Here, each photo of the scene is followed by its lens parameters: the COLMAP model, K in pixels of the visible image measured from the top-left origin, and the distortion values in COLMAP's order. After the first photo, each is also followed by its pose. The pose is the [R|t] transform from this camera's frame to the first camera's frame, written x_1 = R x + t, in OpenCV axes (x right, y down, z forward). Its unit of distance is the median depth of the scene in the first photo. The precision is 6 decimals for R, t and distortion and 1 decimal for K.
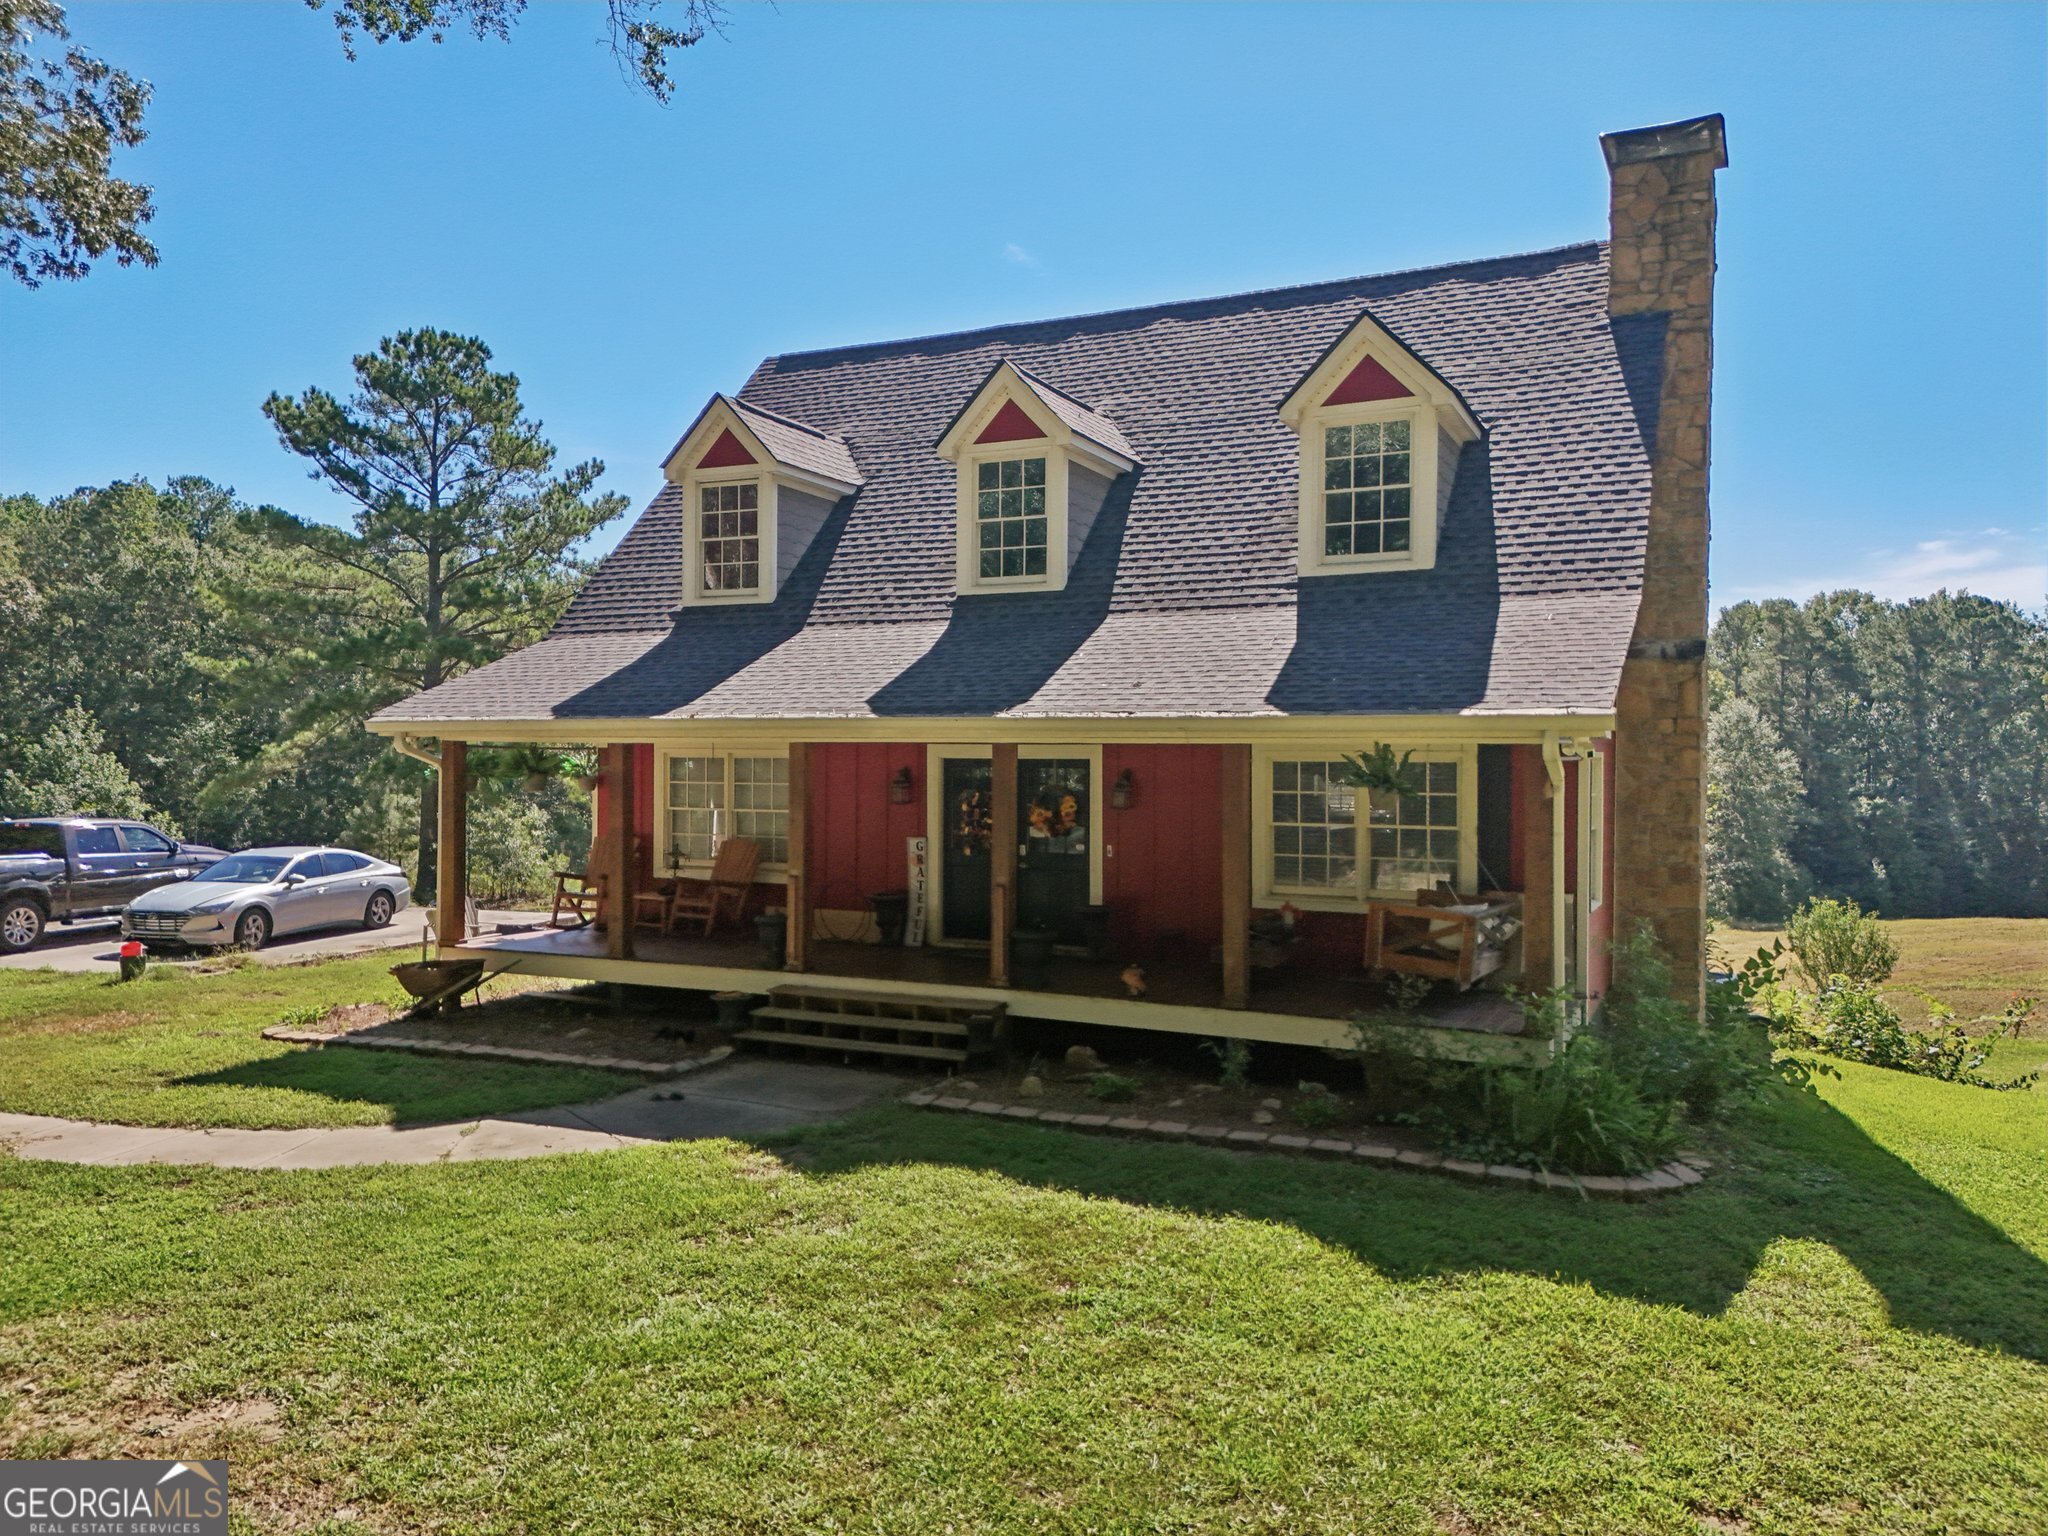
lens RADIAL K [[1513.8, 0, 1061.4], [0, 1513.8, 780.8], [0, 0, 1]] dist [0.062148, -0.038222]
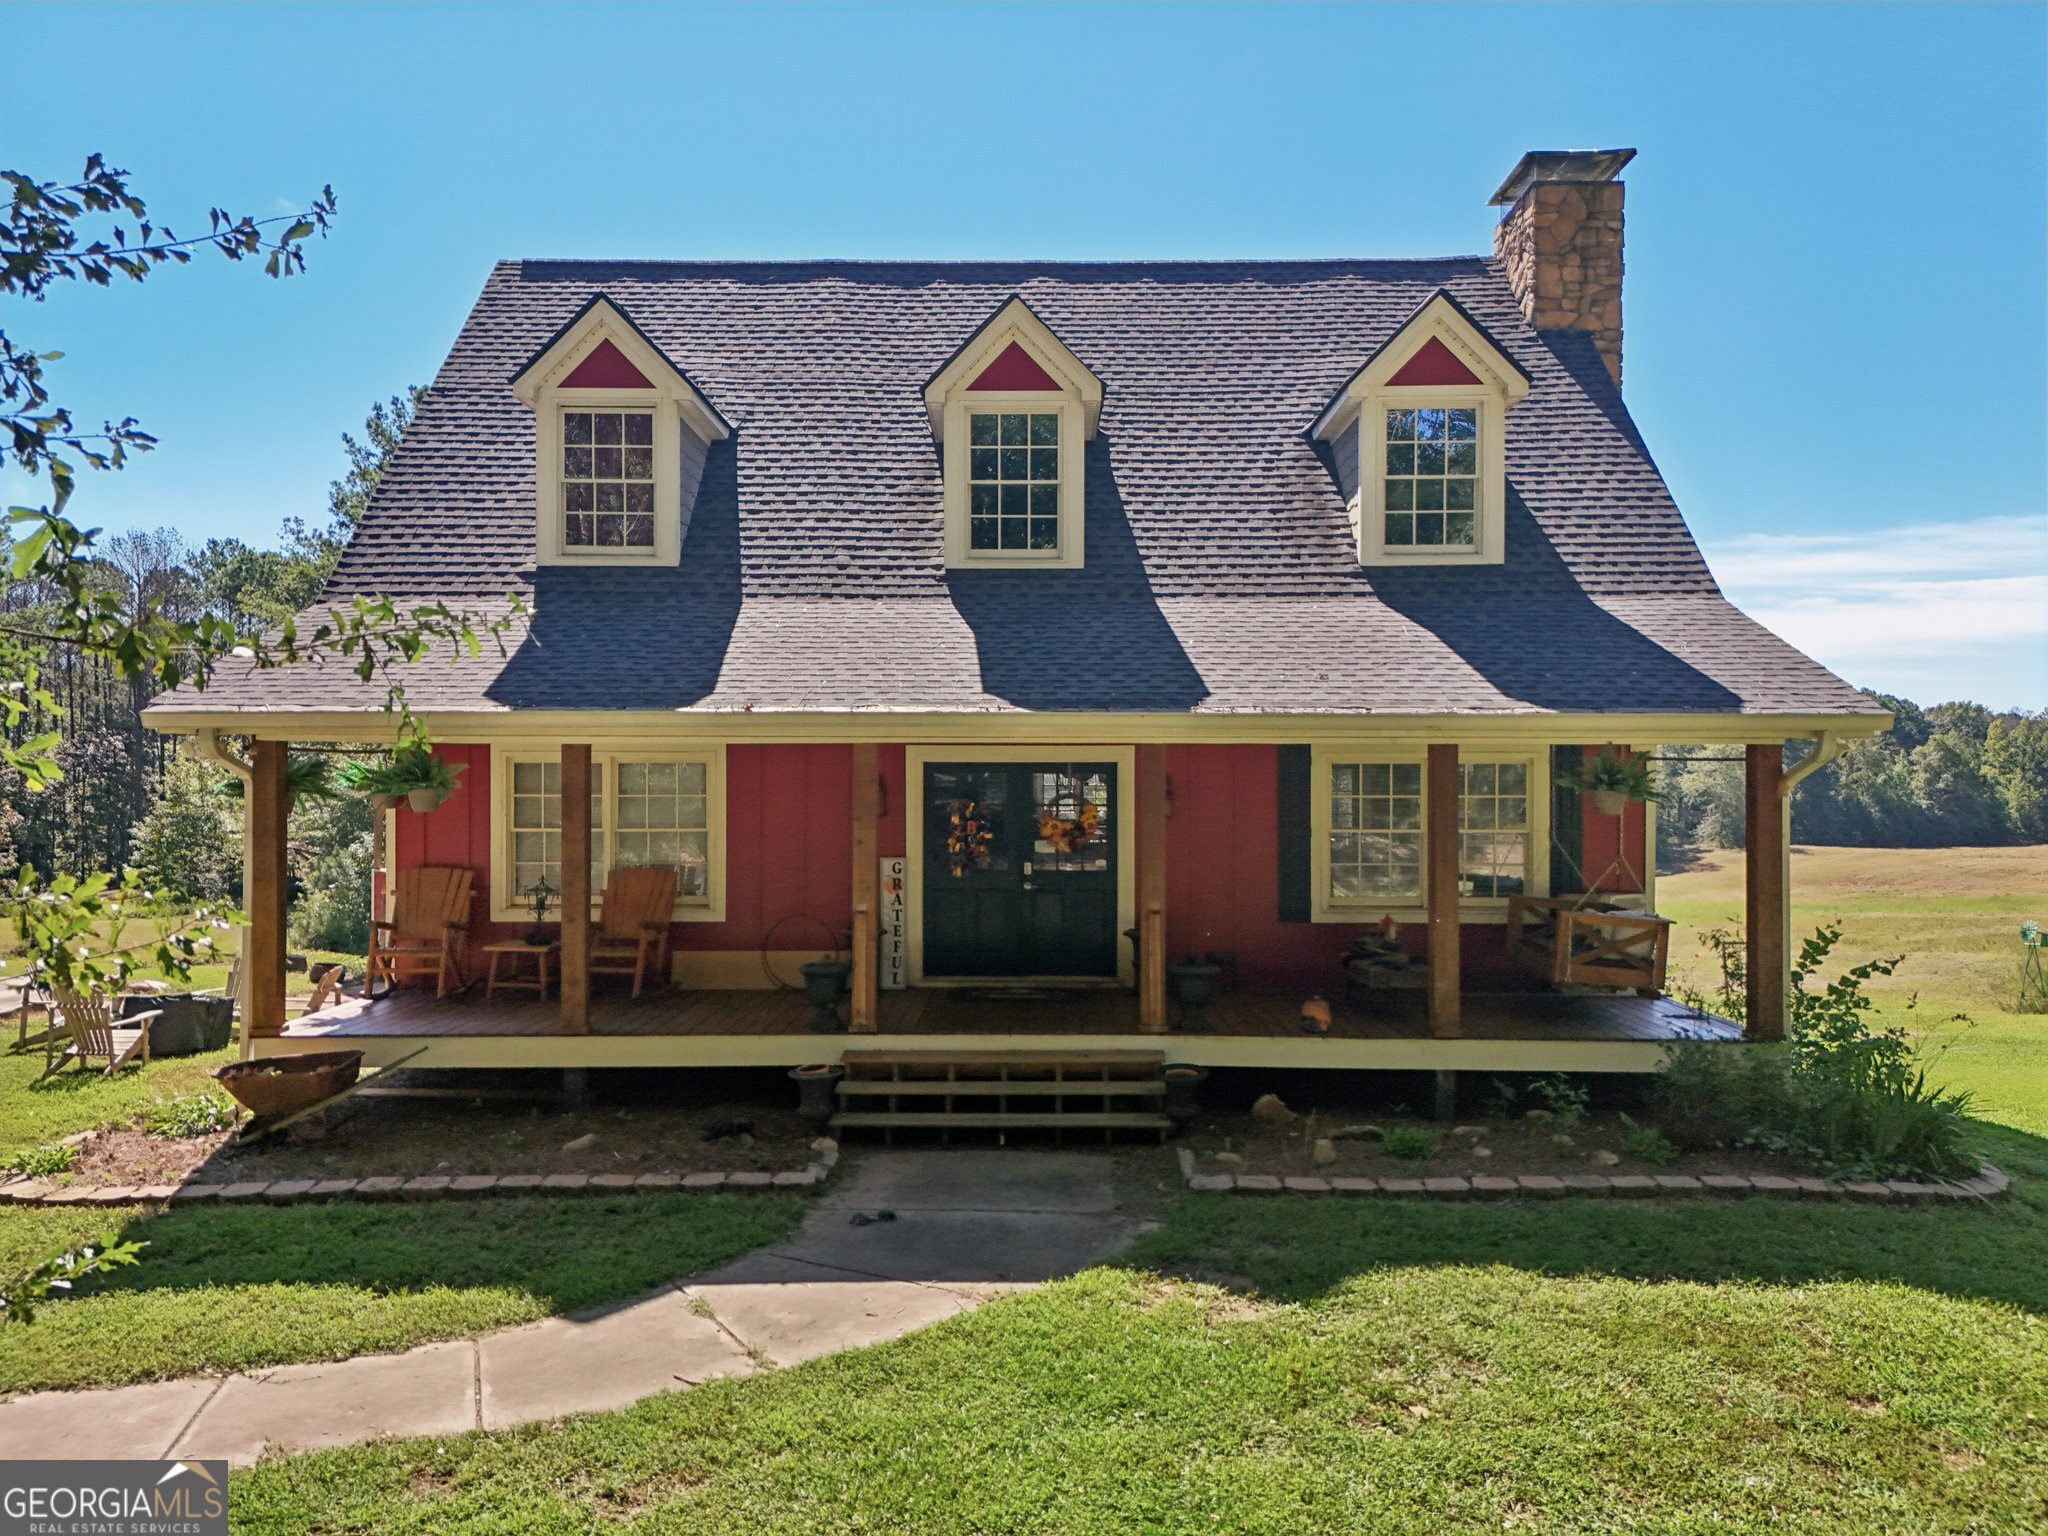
lens RADIAL K [[1513.8, 0, 1030.0], [0, 1513.8, 761.6], [0, 0, 1]] dist [0.062148, -0.038222]
pose [[0.901548, -0.005750, 0.432640, -0.399001], [0.010402, 0.999911, -0.008387, -0.007544], [-0.432553, 0.012062, 0.901528, 0.226669]]
